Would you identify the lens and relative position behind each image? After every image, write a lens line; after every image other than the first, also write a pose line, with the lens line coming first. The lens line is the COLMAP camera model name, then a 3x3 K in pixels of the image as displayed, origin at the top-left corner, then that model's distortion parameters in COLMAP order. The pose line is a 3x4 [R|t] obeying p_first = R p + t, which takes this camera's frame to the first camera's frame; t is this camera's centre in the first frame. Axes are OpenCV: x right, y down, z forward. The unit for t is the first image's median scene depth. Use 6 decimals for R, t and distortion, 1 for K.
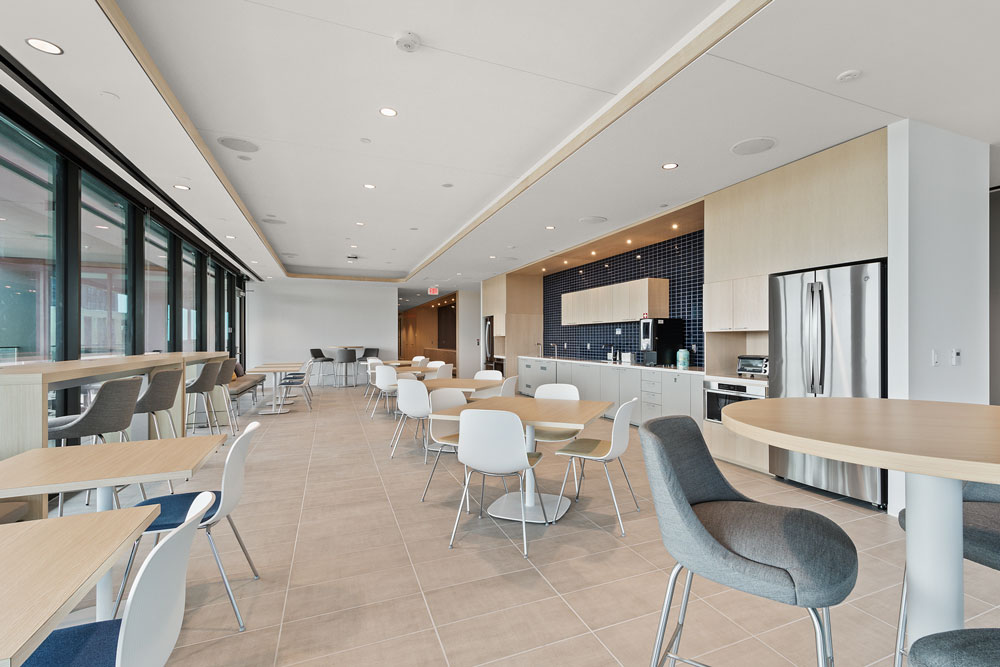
lens RADIAL K [[435.8, 0, 498.2], [0, 435.8, 336.9], [0, 0, 1]] dist [0.005434, 0.000163]
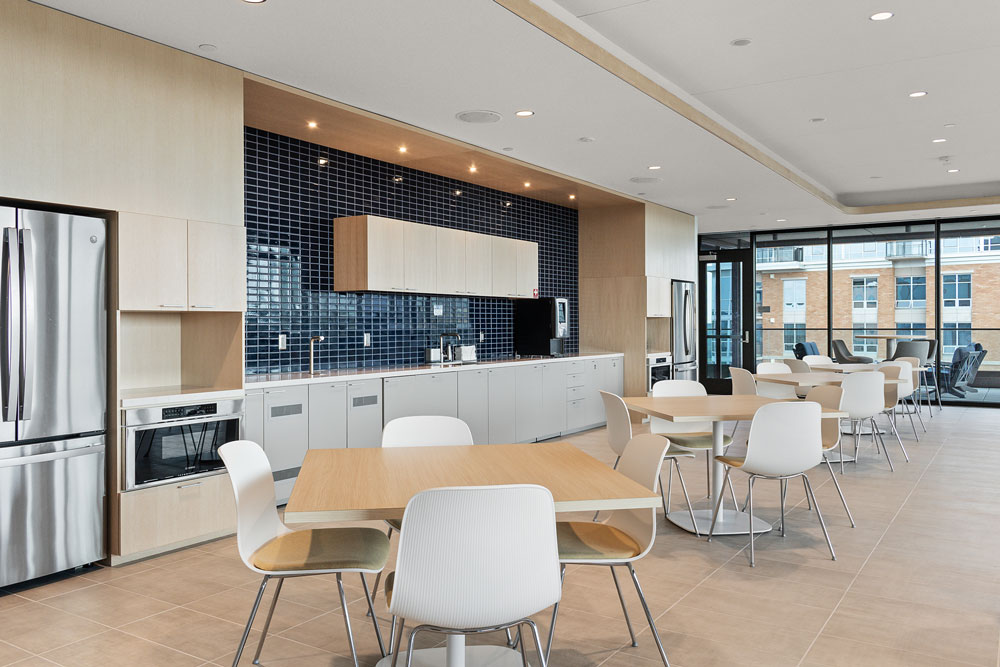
lens RADIAL K [[790.5, 0, 498.9], [0, 790.5, 328.3], [0, 0, 1]] dist [-0.008782, -0.001016]
pose [[-0.568257, -0.008348, 0.822809, -0.614256], [-0.004902, 0.999965, 0.006760, 0.003817], [-0.822837, -0.000192, -0.568278, 1.508139]]
